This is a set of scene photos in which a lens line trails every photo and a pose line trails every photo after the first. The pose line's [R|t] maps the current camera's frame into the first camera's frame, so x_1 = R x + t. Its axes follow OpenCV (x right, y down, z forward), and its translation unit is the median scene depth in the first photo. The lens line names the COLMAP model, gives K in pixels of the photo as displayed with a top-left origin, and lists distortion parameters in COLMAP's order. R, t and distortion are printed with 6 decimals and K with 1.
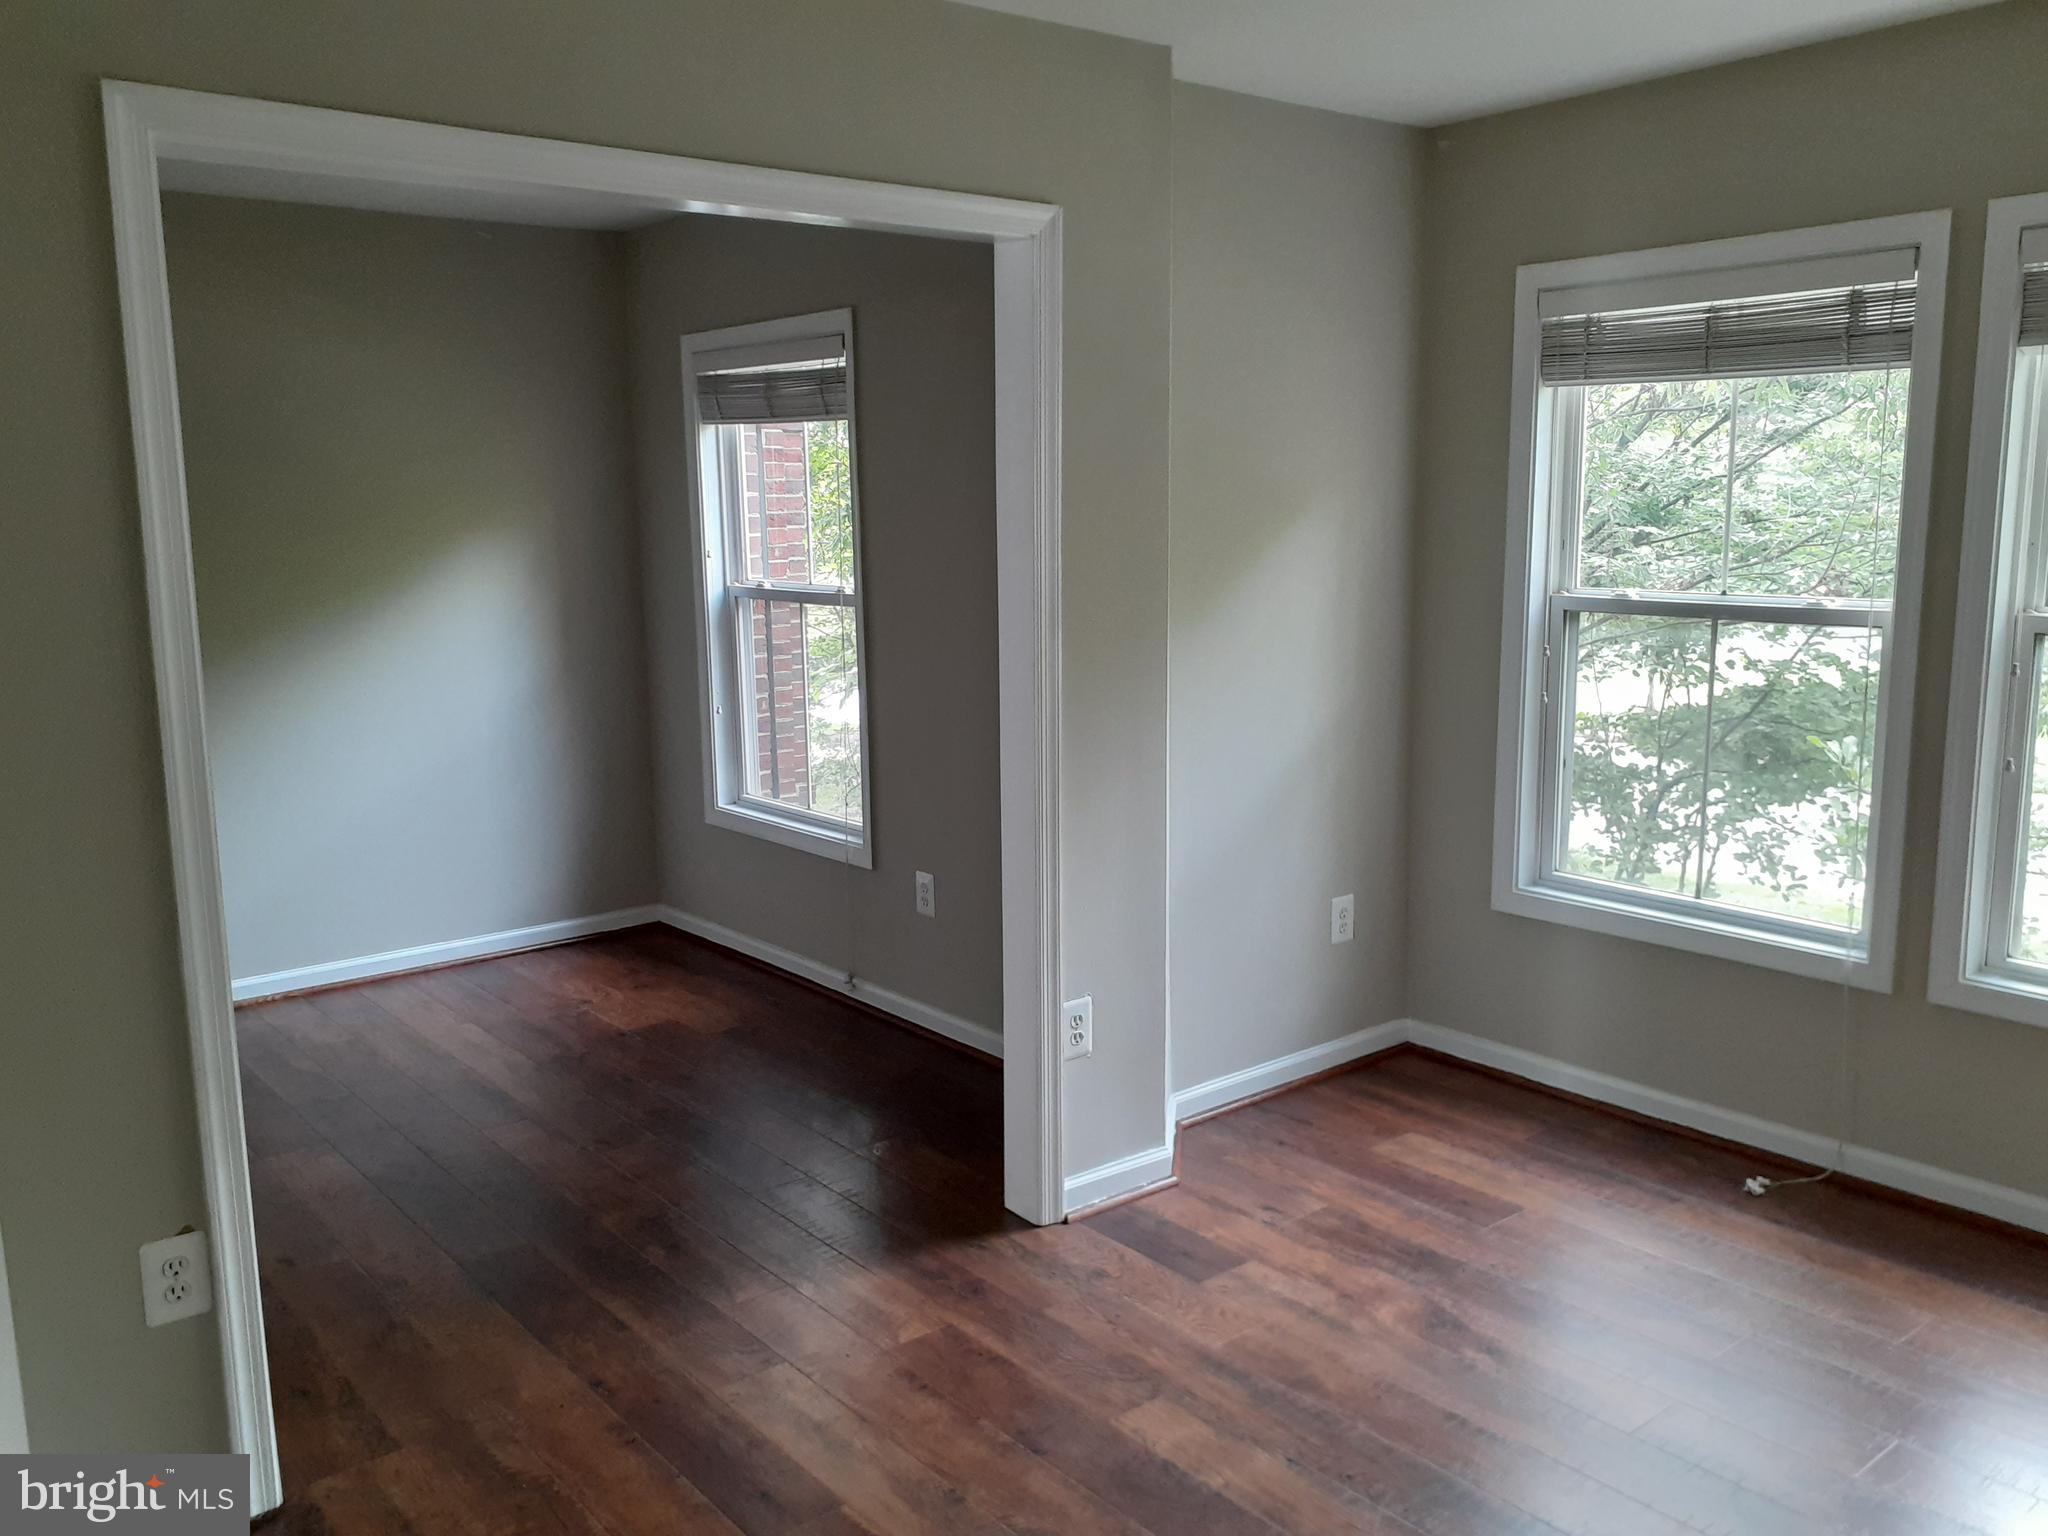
lens RADIAL K [[1637.9, 0, 1024.0], [0, 1637.9, 768.0], [0, 0, 1]] dist [0.000044, 0.000895]
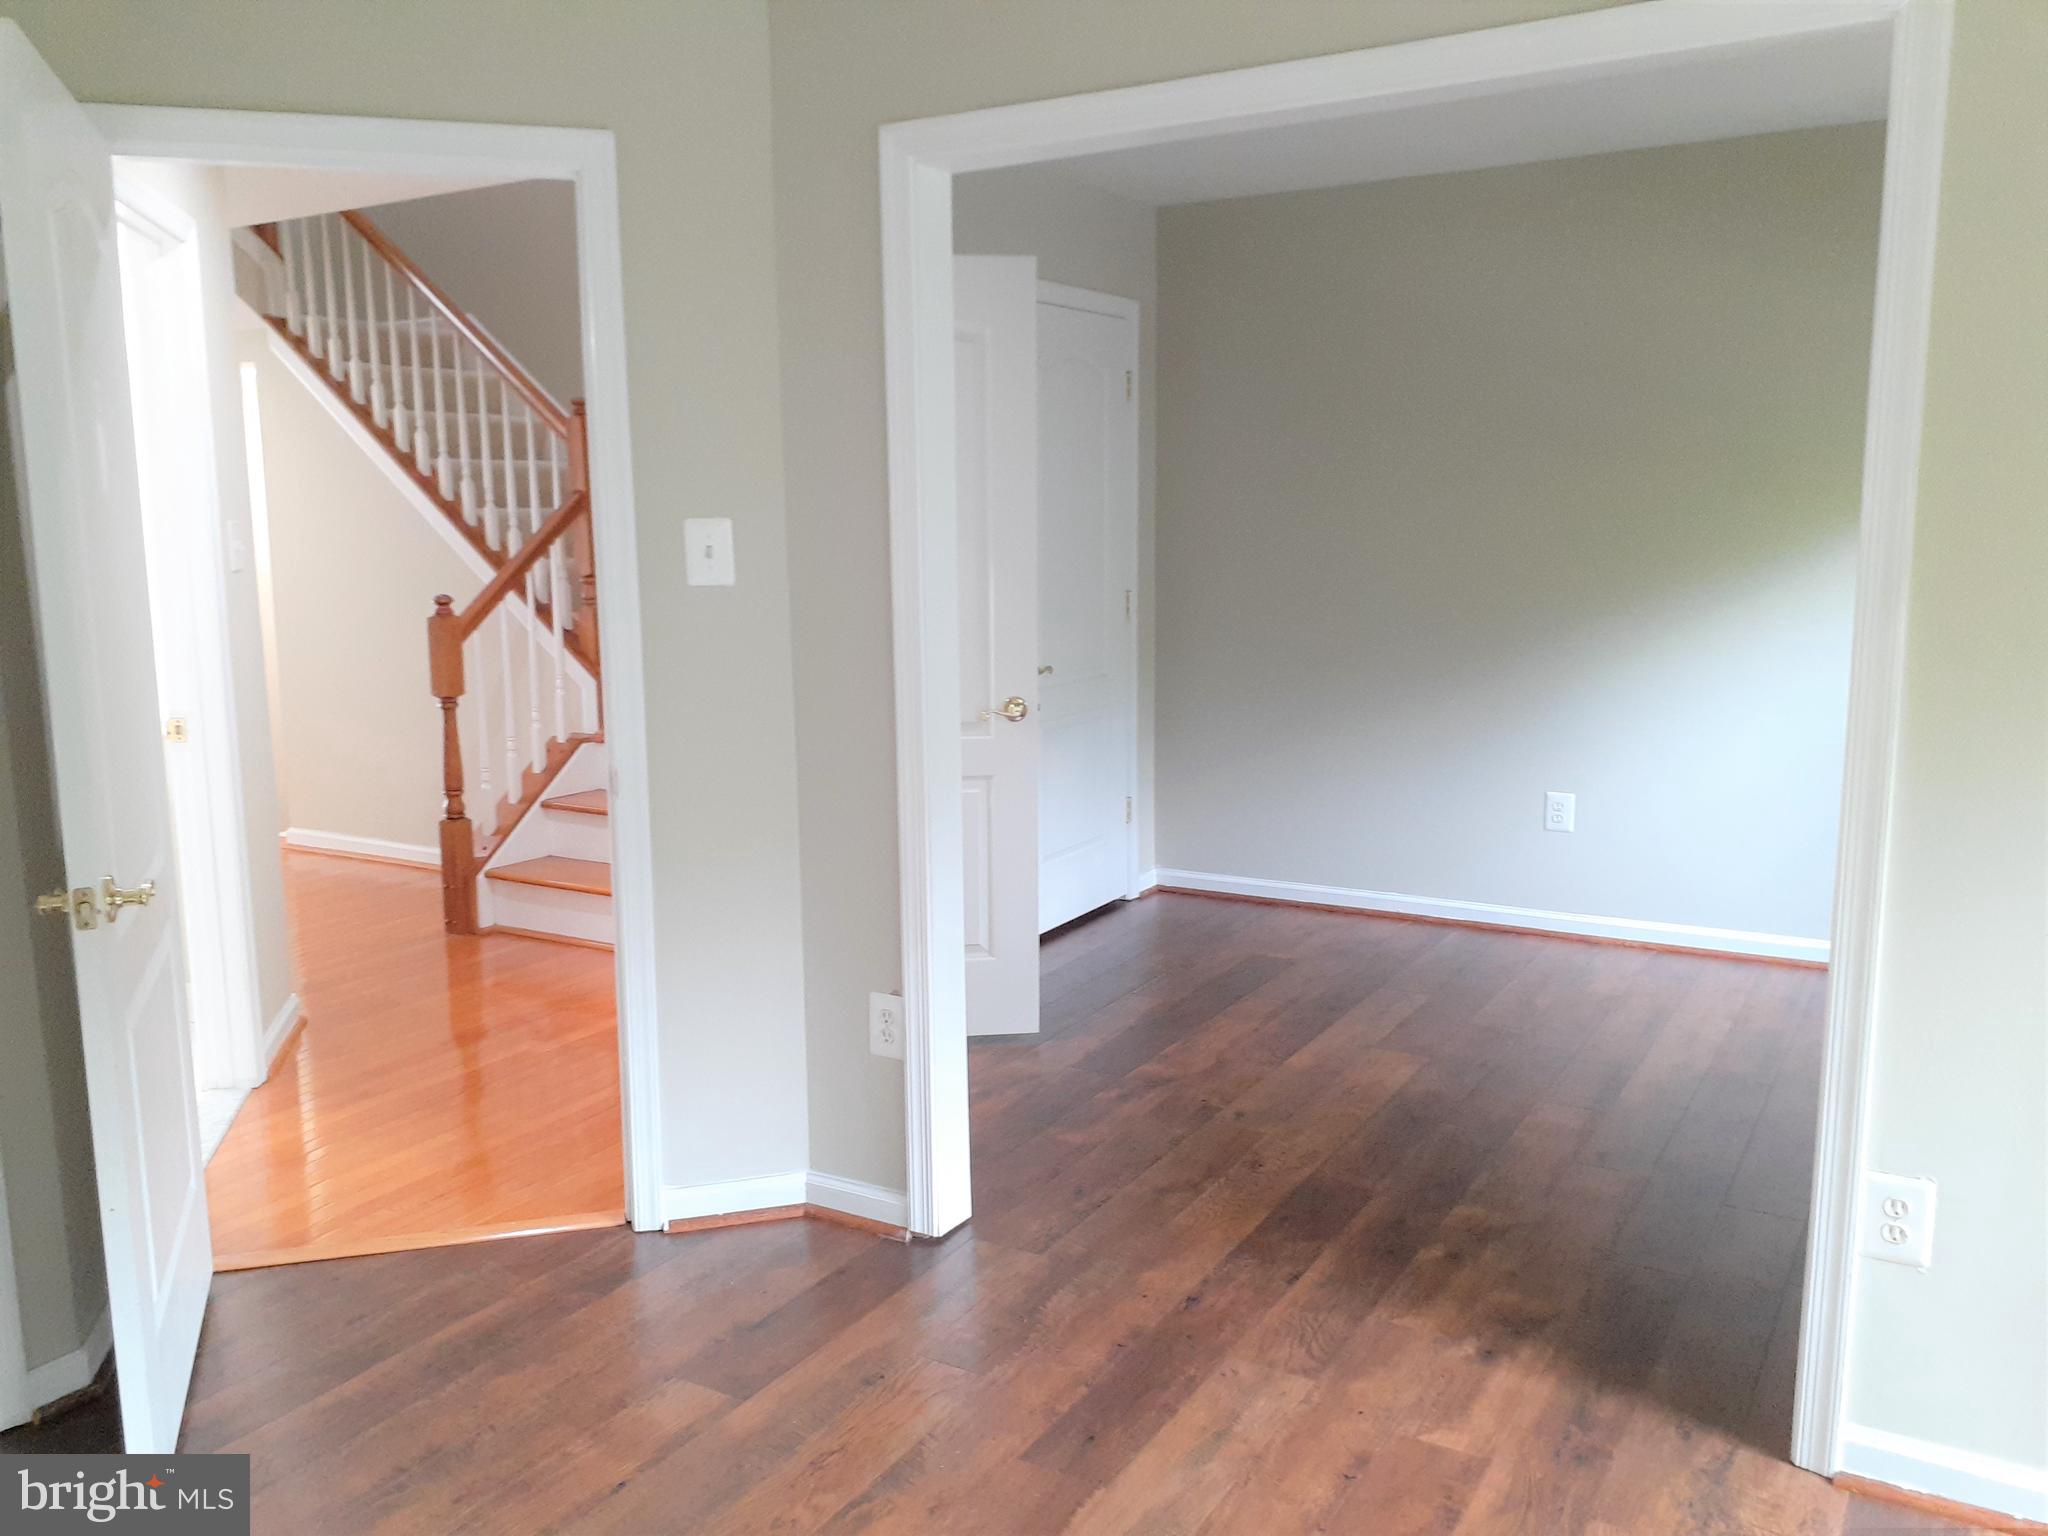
lens RADIAL K [[1634.7, 0, 1024.0], [0, 1634.7, 768.0], [0, 0, 1]] dist [0.182742, -0.385249]
pose [[0.347637, 0.166016, -0.922815, 0.361244], [-0.145418, 0.981838, 0.121853, -0.038111], [0.926284, 0.091833, 0.365465, 0.287029]]
